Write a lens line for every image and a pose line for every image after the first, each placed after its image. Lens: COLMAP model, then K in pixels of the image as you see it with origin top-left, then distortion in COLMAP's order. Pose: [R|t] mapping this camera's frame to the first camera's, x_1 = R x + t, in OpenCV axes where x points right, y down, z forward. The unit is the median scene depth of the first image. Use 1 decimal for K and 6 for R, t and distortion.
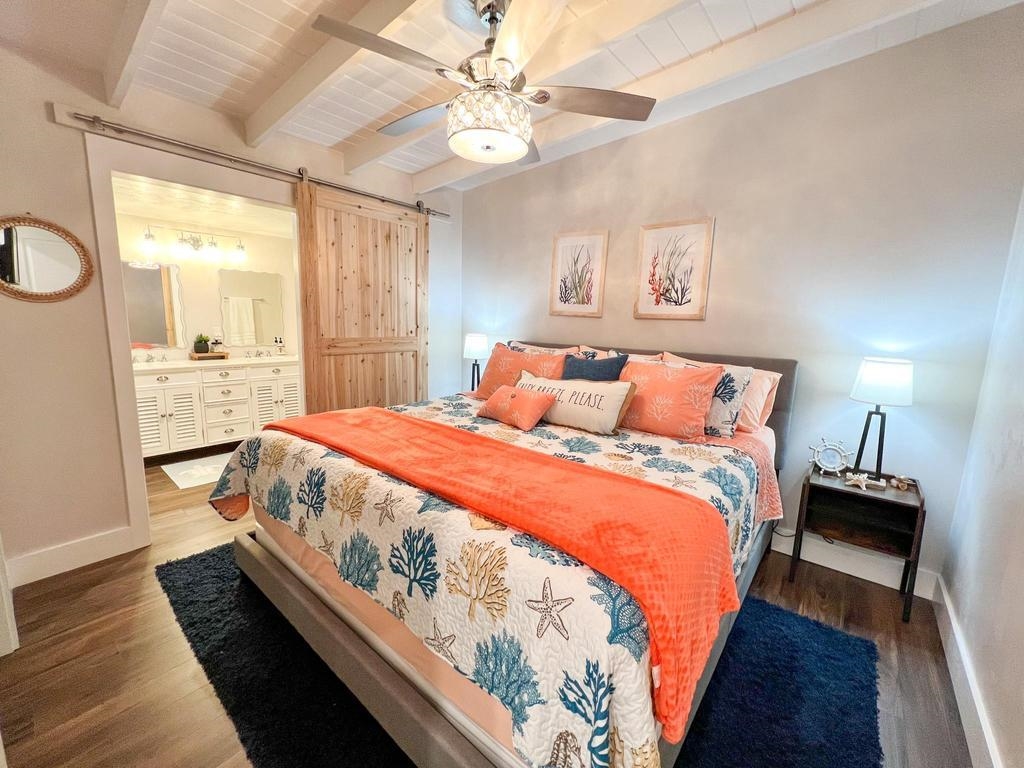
lens RADIAL K [[417.0, 0, 512.0], [0, 417.0, 384.0], [0, 0, 1]] dist [-0.000653, -0.000045]
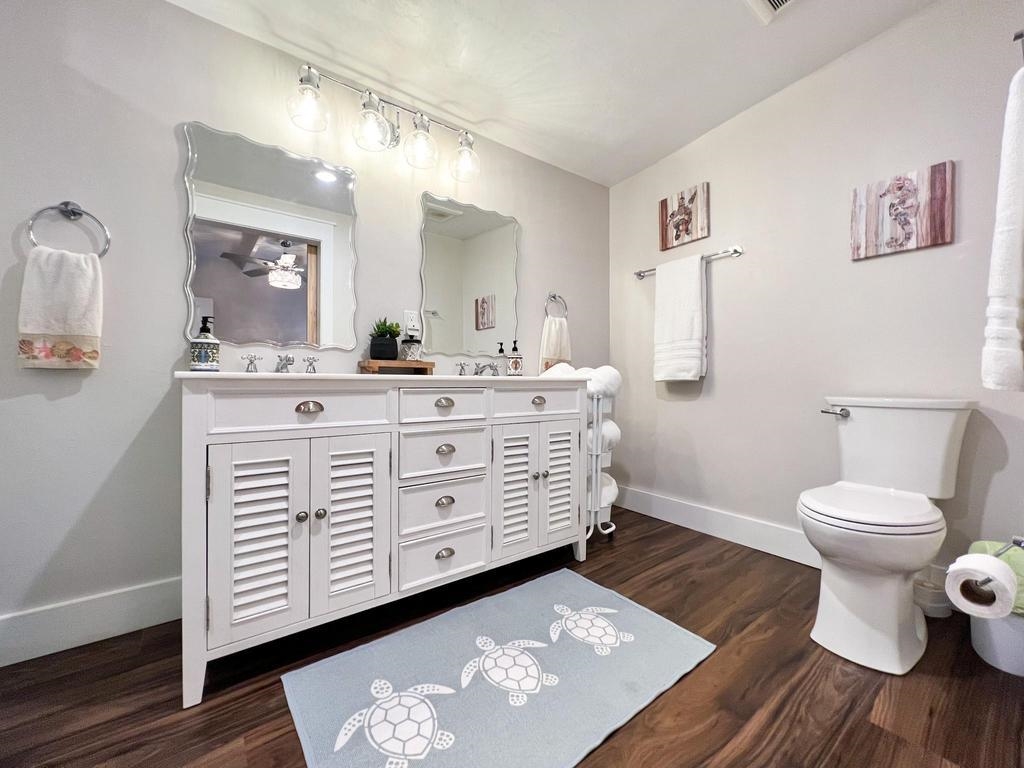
lens RADIAL K [[432.6, 0, 512.0], [0, 432.6, 384.0], [0, 0, 1]] dist [-0.001025, -0.000122]
pose [[0.975839, -0.021951, -0.217384, -0.510849], [-0.011765, 0.988218, -0.152603, 0.018636], [0.218172, 0.151473, 0.964083, 0.589174]]
